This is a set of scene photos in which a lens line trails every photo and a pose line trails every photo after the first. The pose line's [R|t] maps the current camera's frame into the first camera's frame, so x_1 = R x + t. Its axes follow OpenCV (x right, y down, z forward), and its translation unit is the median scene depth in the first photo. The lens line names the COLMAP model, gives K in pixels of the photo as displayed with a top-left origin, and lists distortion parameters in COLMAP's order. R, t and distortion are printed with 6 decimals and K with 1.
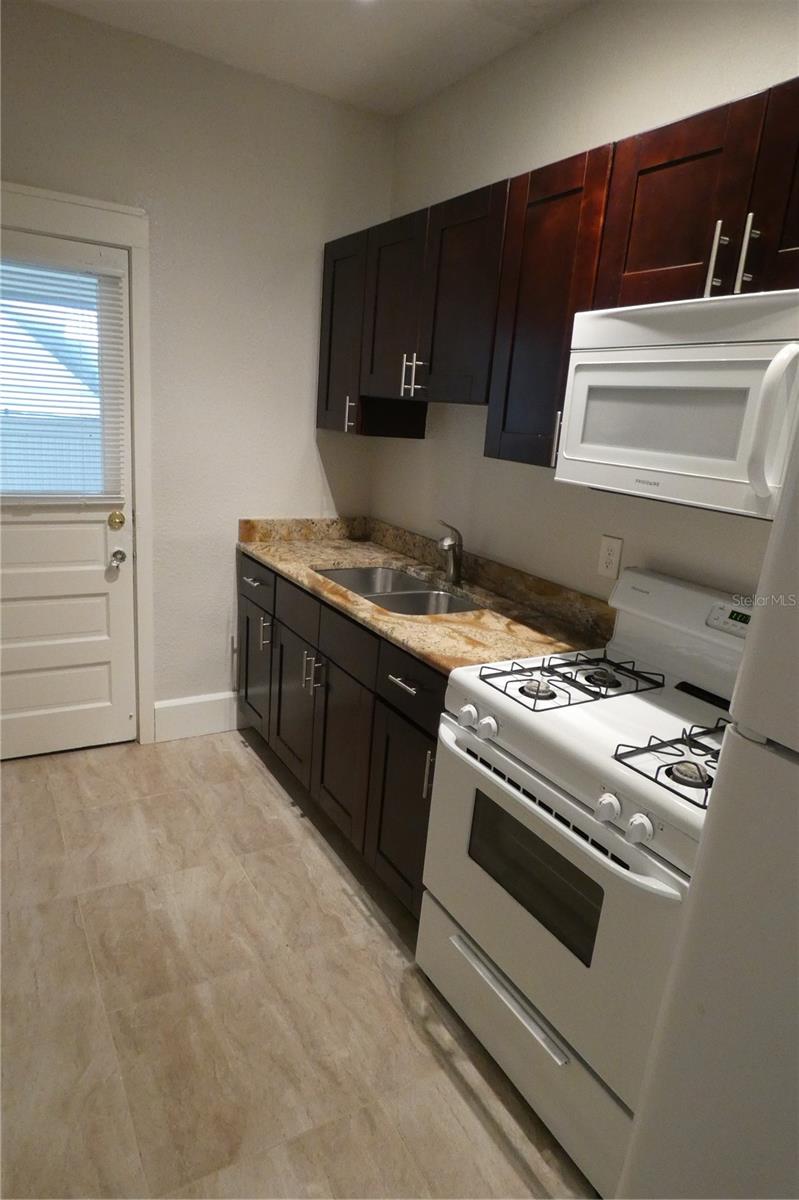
lens RADIAL K [[686.3, 0, 399.5], [0, 686.3, 600.0], [0, 0, 1]] dist [0.007233, 0.000549]
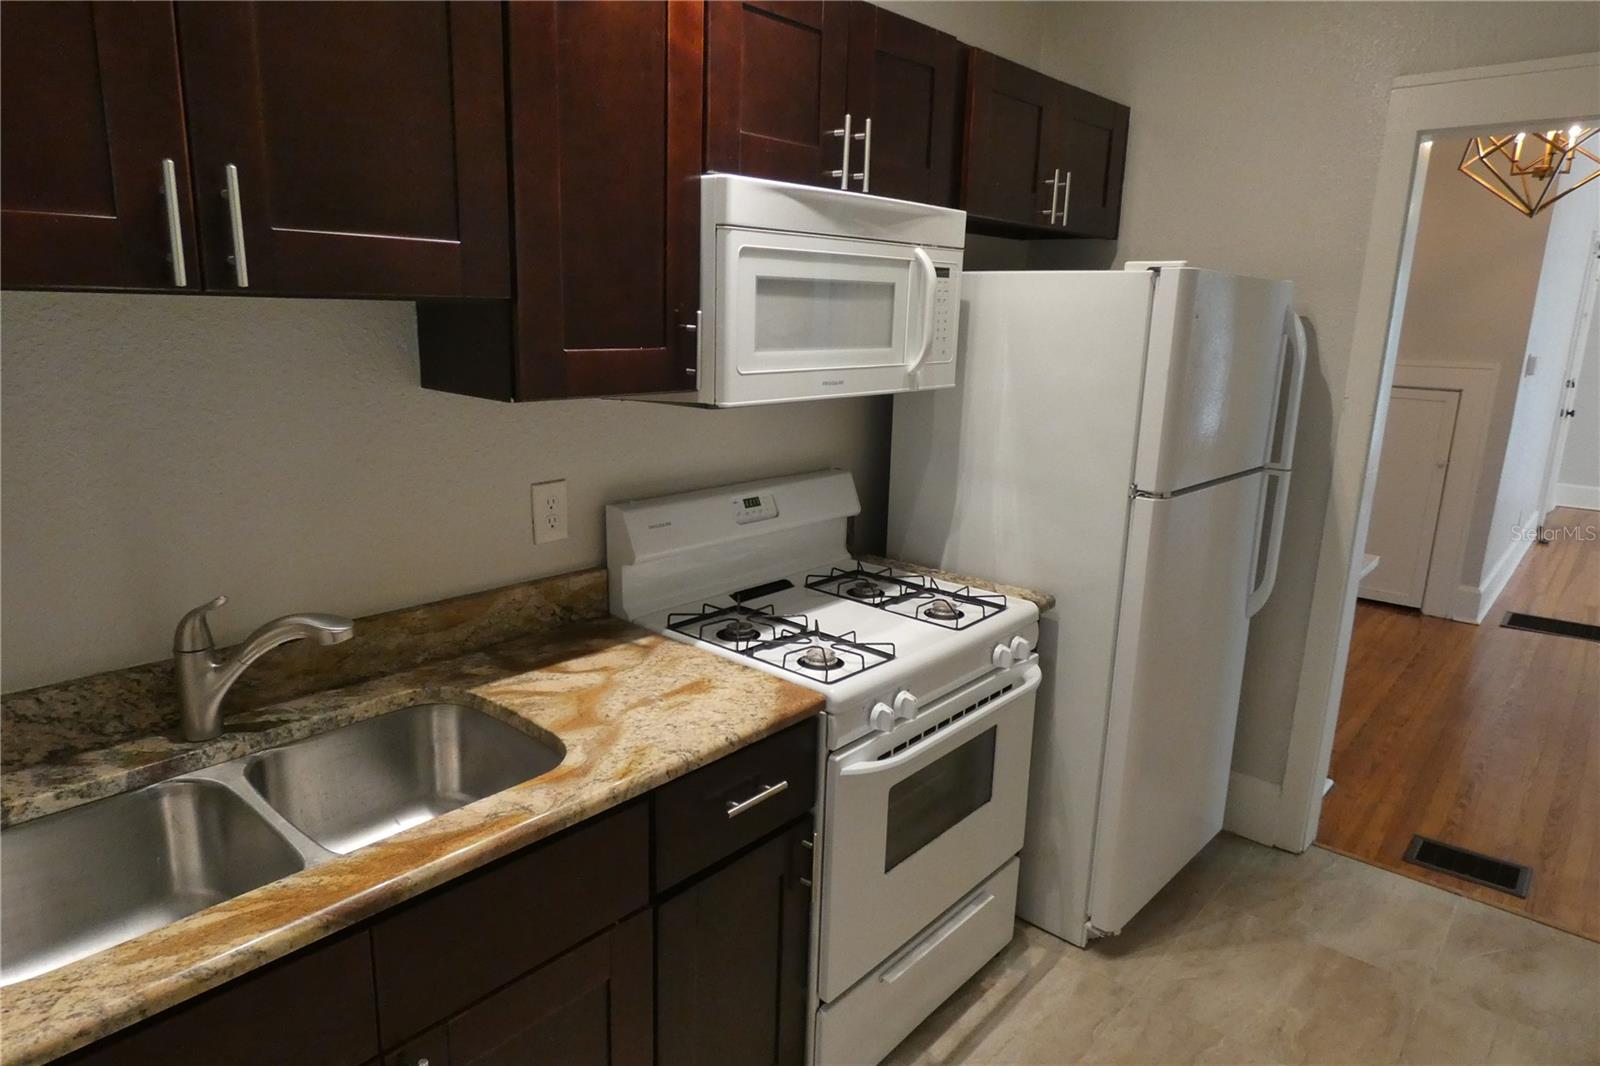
lens RADIAL K [[958.3, 0, 800.0], [0, 958.3, 533.0], [0, 0, 1]] dist [-0.002928, -0.002803]
pose [[-0.286669, -0.310633, 0.906272, -0.677549], [0.202253, 0.905031, 0.374183, -0.379484], [-0.936437, 0.290563, -0.196618, 1.071766]]
